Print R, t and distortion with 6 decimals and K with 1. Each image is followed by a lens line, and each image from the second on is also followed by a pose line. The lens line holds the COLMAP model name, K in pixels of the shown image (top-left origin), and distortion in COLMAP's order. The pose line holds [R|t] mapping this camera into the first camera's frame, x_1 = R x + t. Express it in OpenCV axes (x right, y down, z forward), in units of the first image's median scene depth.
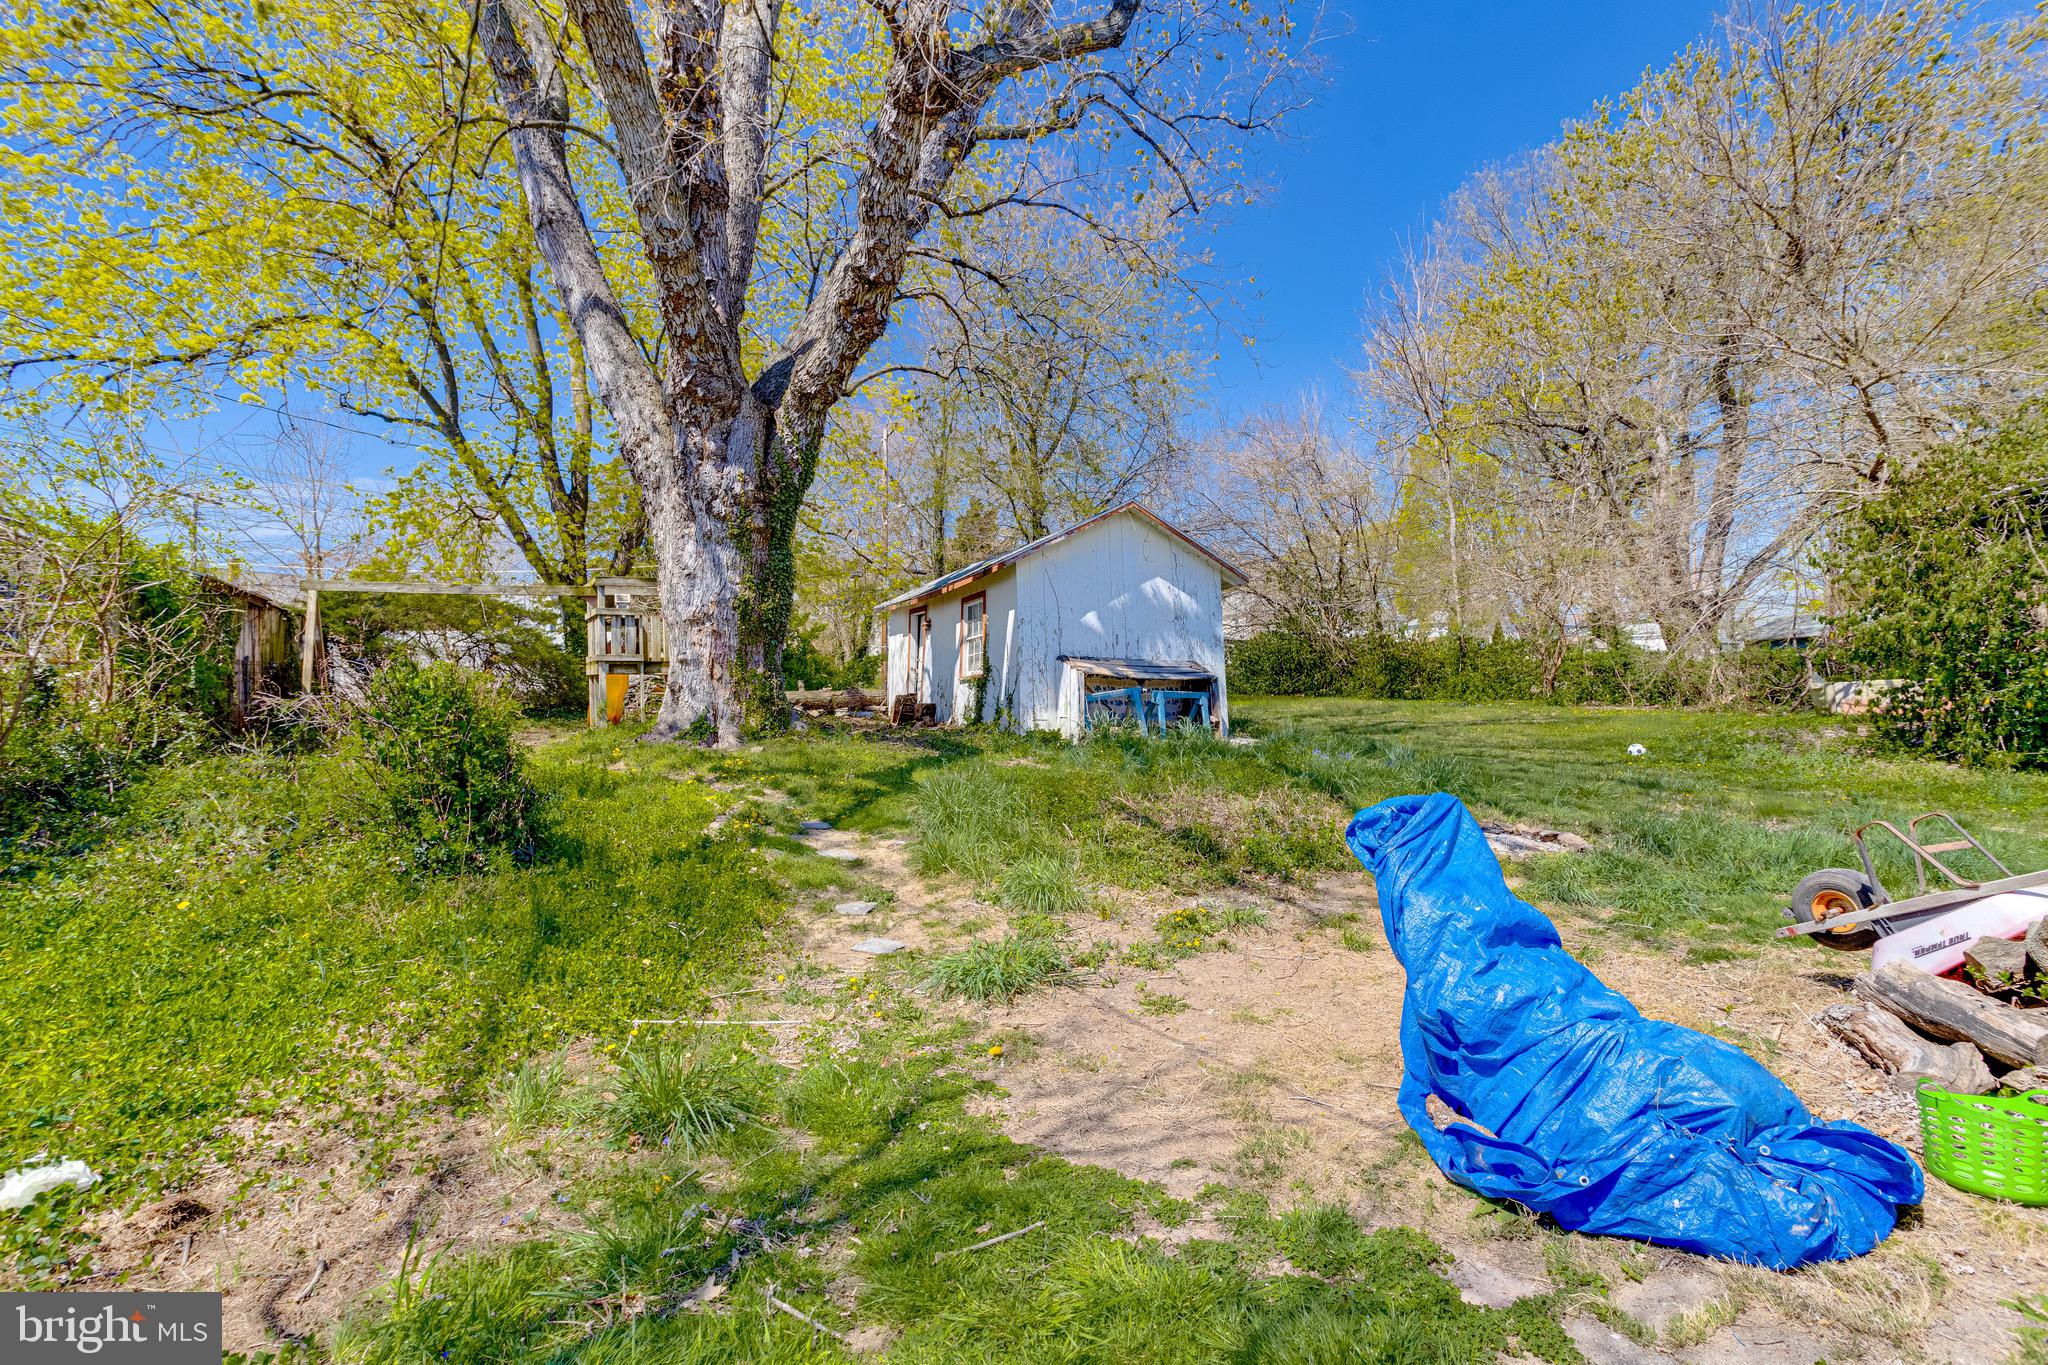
lens RADIAL K [[987.2, 0, 1016.8], [0, 987.2, 675.9], [0, 0, 1]] dist [-0.042993, 0.026689]
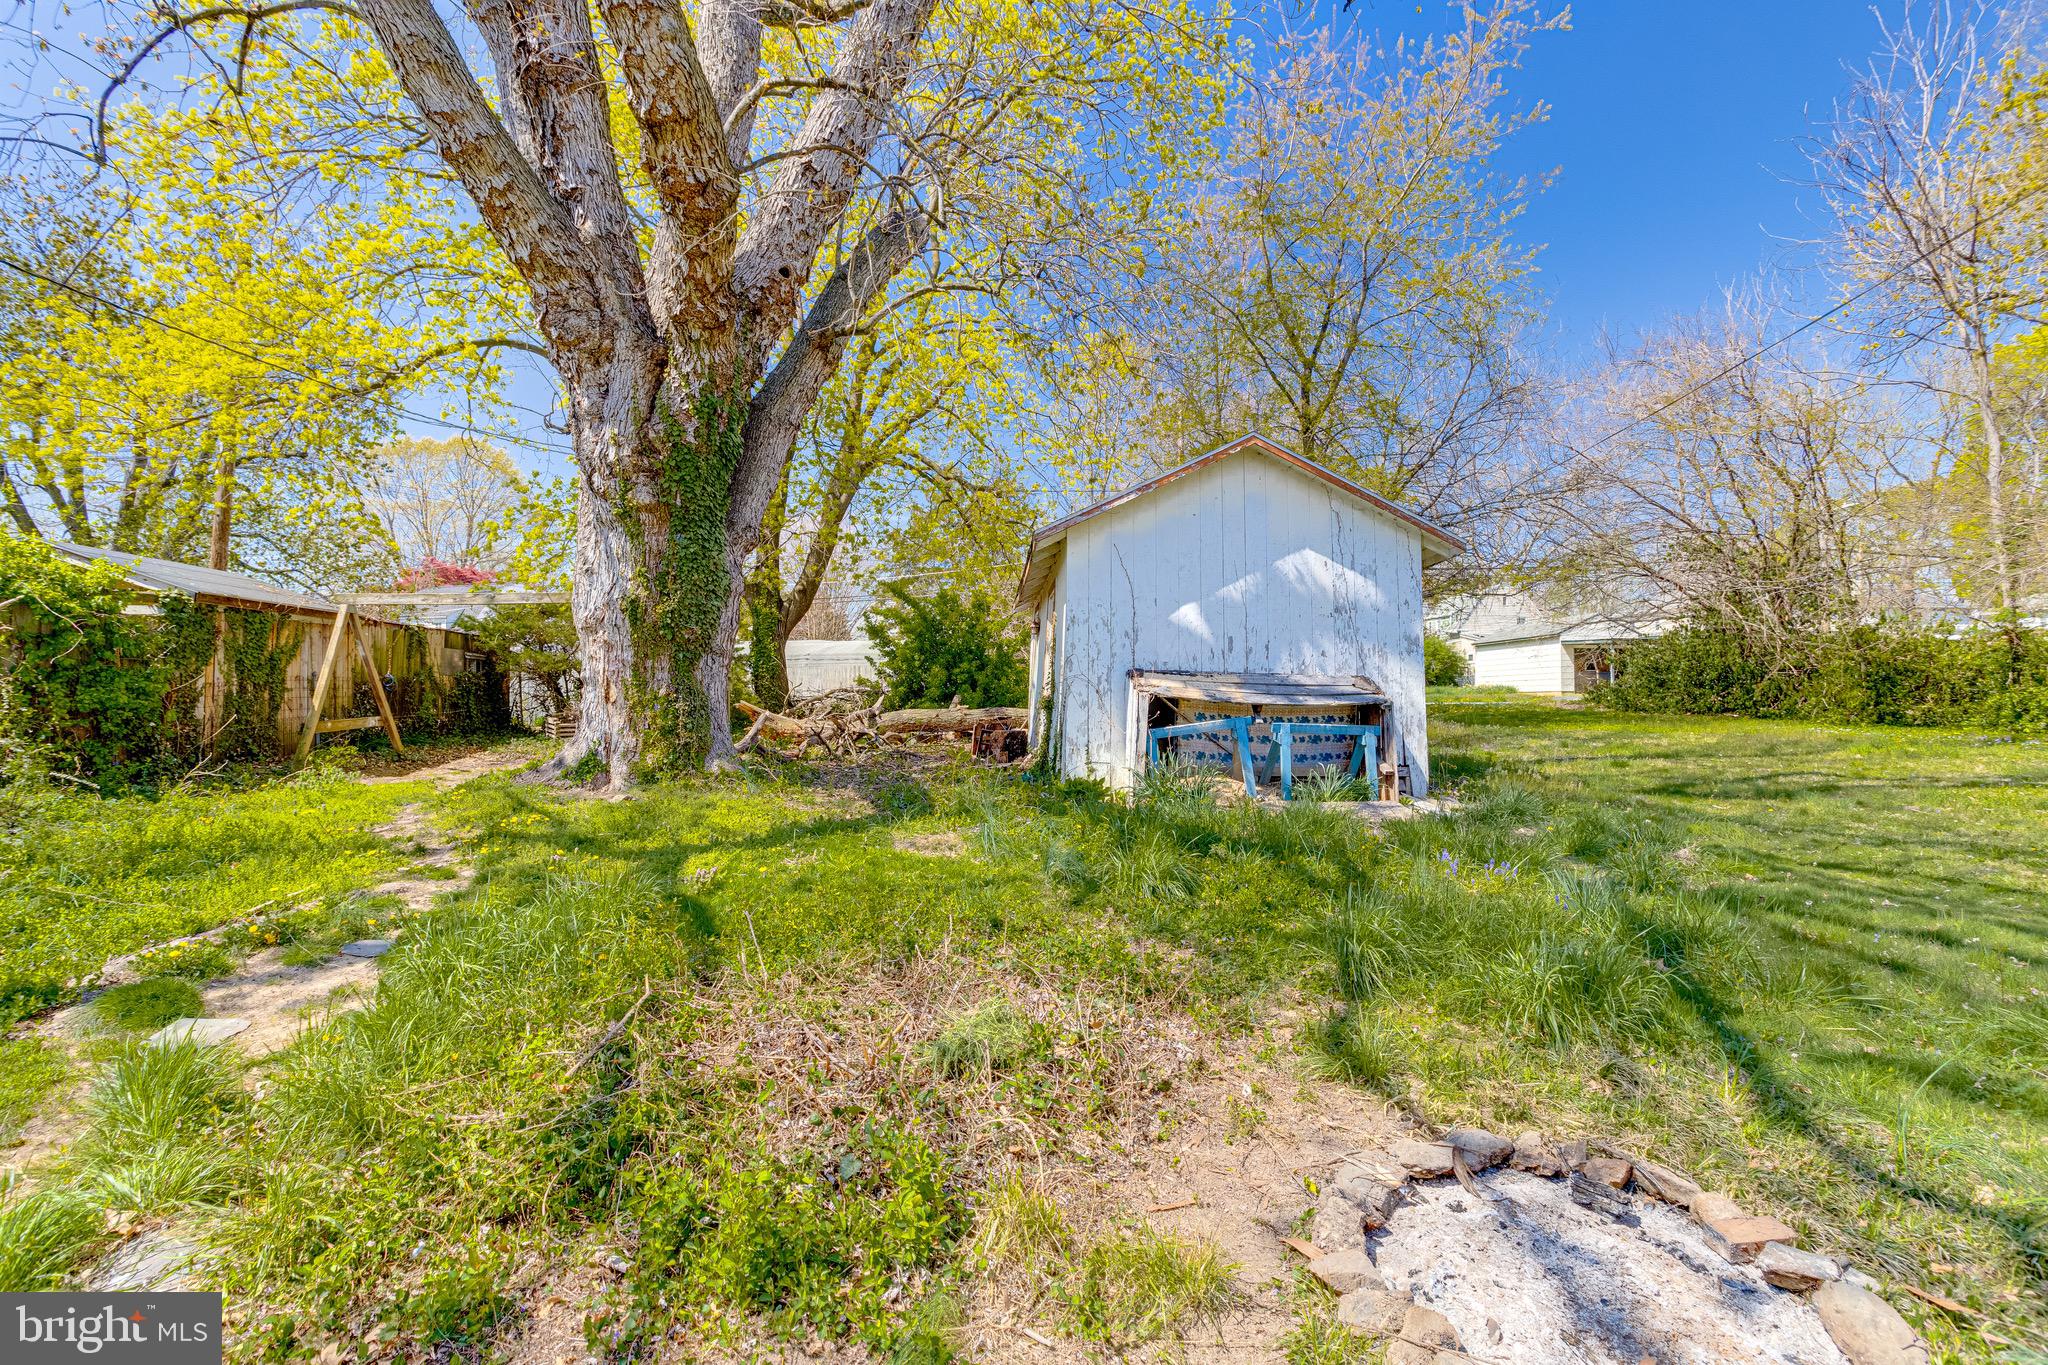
lens RADIAL K [[987.2, 0, 1016.8], [0, 987.2, 675.9], [0, 0, 1]] dist [-0.042993, 0.026689]
pose [[0.913037, 0.001291, -0.407876, 0.304996], [-0.002792, 0.999991, -0.003087, -0.016444], [0.407868, 0.003957, 0.913032, 0.418622]]
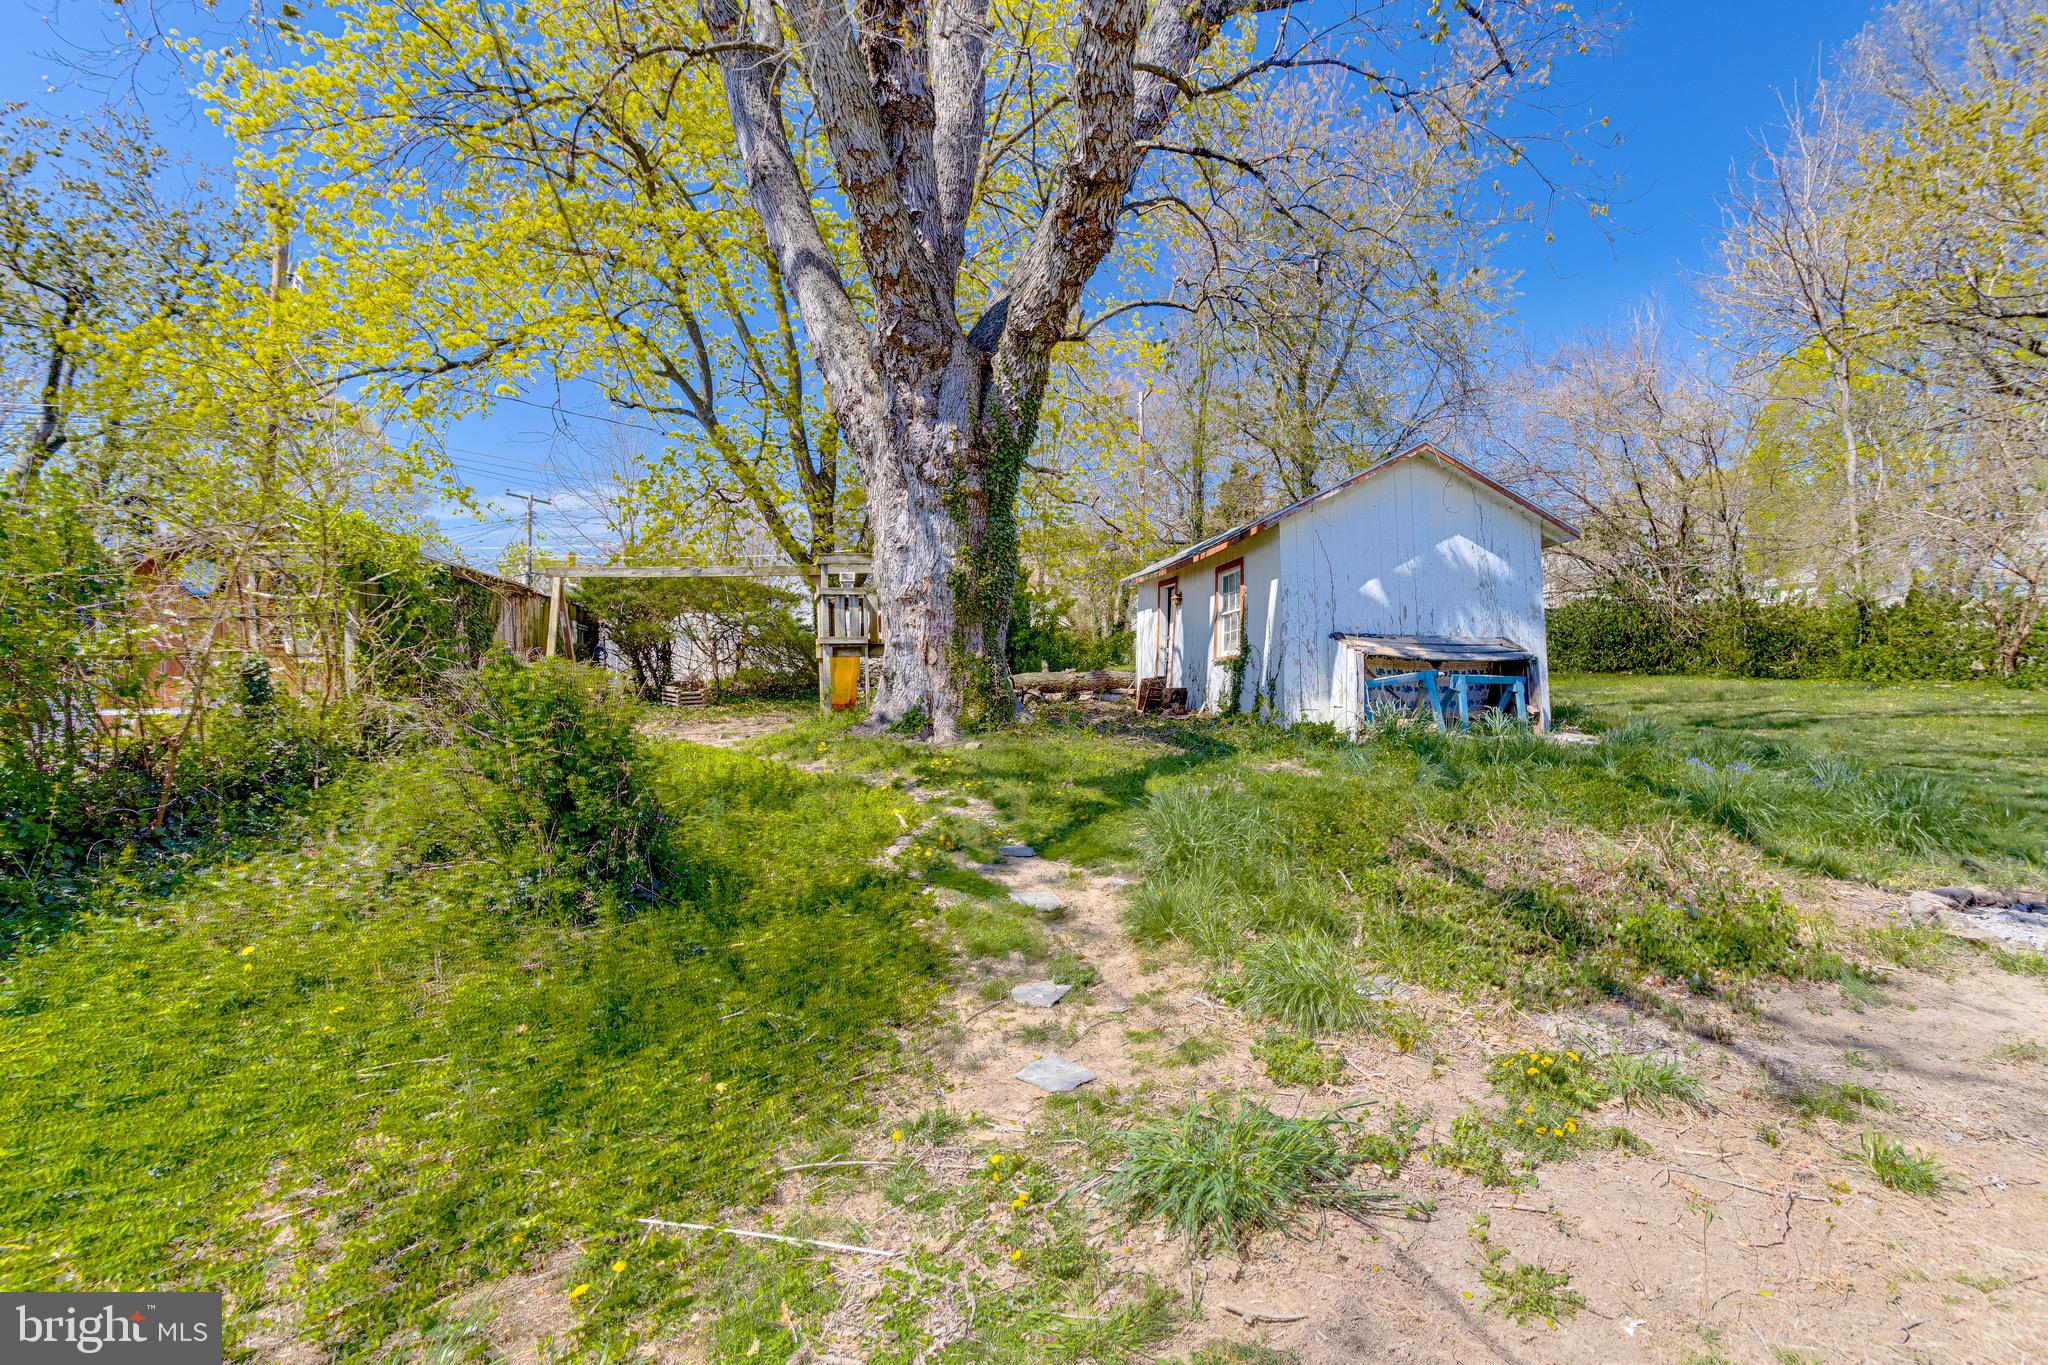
lens RADIAL K [[992.3, 0, 1017.9], [0, 992.3, 676.1], [0, 0, 1]] dist [-0.054514, 0.042113]
pose [[0.965032, 0.000033, -0.262133, 0.006065], [0.006926, 0.999648, 0.025626, -0.008809], [0.262042, -0.026546, 0.964691, 0.152618]]
